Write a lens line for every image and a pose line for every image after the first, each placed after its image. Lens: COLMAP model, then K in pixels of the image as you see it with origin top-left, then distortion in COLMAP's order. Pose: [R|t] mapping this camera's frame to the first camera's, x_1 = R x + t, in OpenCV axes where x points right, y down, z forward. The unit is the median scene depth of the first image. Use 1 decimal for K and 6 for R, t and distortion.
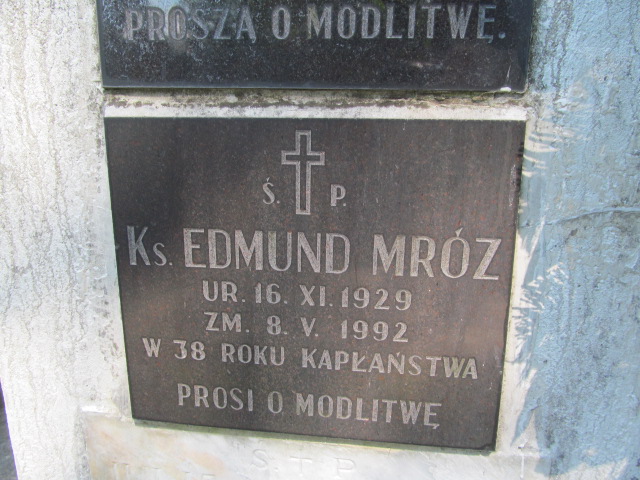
lens RADIAL K [[525.7, 0, 320.0], [0, 525.7, 240.0], [0, 0, 1]] dist [-0.039353, 0.010433]
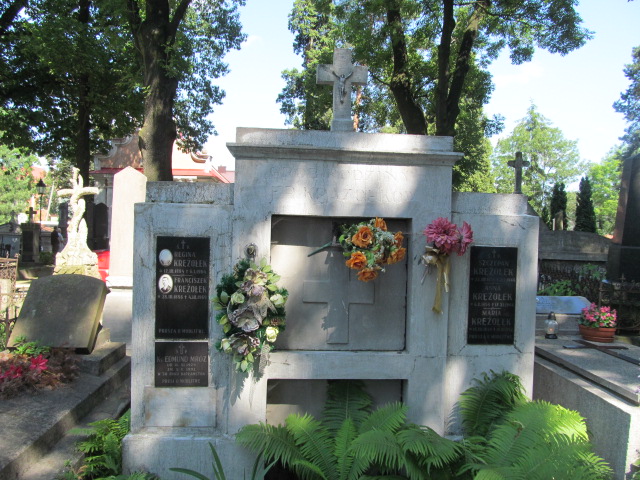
lens RADIAL K [[525.7, 0, 320.0], [0, 525.7, 240.0], [0, 0, 1]] dist [-0.039353, 0.010433]
pose [[0.974817, 0.012960, 0.222628, 0.200116], [0.043301, 0.968310, -0.245970, 0.284752], [-0.218760, 0.249416, 0.943364, -6.567459]]
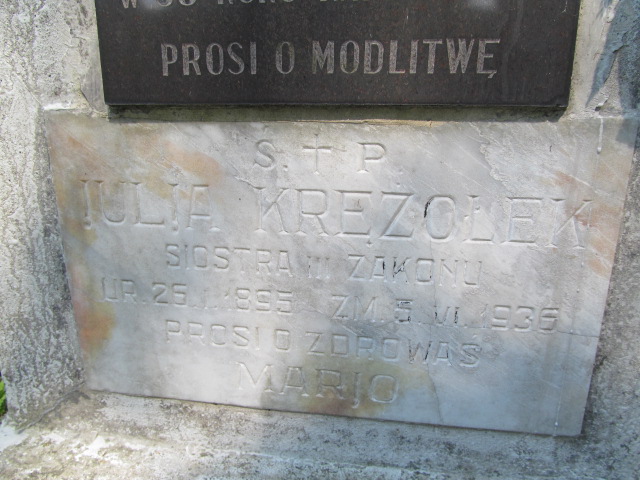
lens RADIAL K [[525.7, 0, 320.0], [0, 525.7, 240.0], [0, 0, 1]] dist [-0.039353, 0.010433]
pose [[0.999996, -0.000157, 0.002828, -0.035367], [0.000045, 0.999222, 0.039444, 0.548717], [-0.002832, -0.039443, 0.999218, 0.204921]]
